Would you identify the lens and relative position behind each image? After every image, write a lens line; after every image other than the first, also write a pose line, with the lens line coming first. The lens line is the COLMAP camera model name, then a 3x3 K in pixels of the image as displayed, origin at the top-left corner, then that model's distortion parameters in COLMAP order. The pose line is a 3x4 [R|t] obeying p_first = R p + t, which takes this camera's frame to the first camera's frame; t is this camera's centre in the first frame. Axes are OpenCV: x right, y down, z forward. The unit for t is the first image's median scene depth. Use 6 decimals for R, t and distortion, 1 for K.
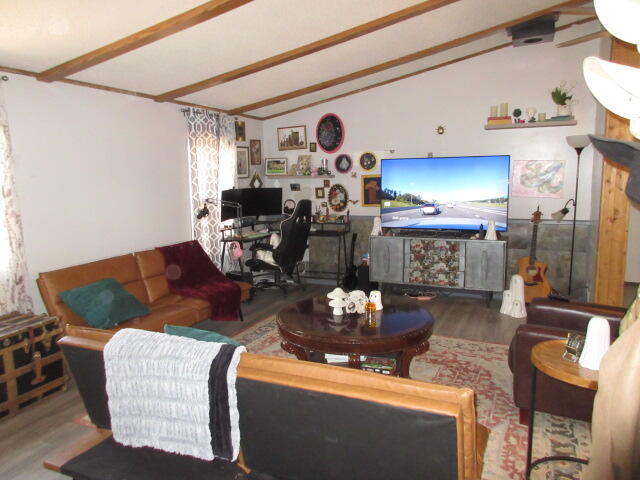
lens RADIAL K [[481.5, 0, 320.0], [0, 481.5, 240.0], [0, 0, 1]] dist [0.001513, 0.000196]
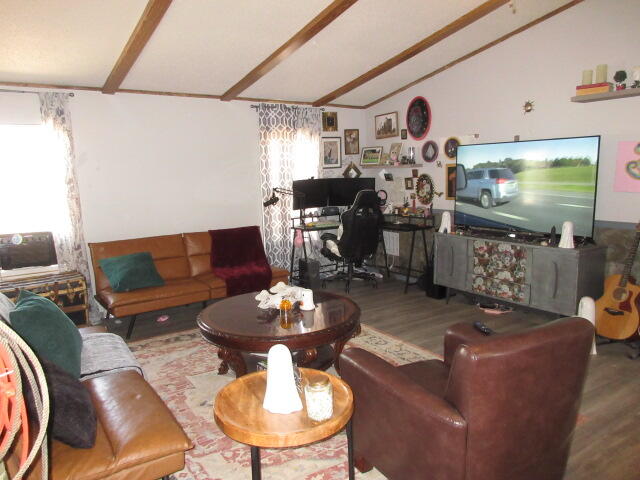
lens RADIAL K [[481.5, 0, 320.0], [0, 481.5, 240.0], [0, 0, 1]] dist [0.001513, 0.000196]
pose [[0.852855, 0.072278, -0.517121, 0.376983], [-0.060182, 0.997380, 0.040149, -0.017952], [0.518668, -0.003120, 0.854970, 0.129700]]
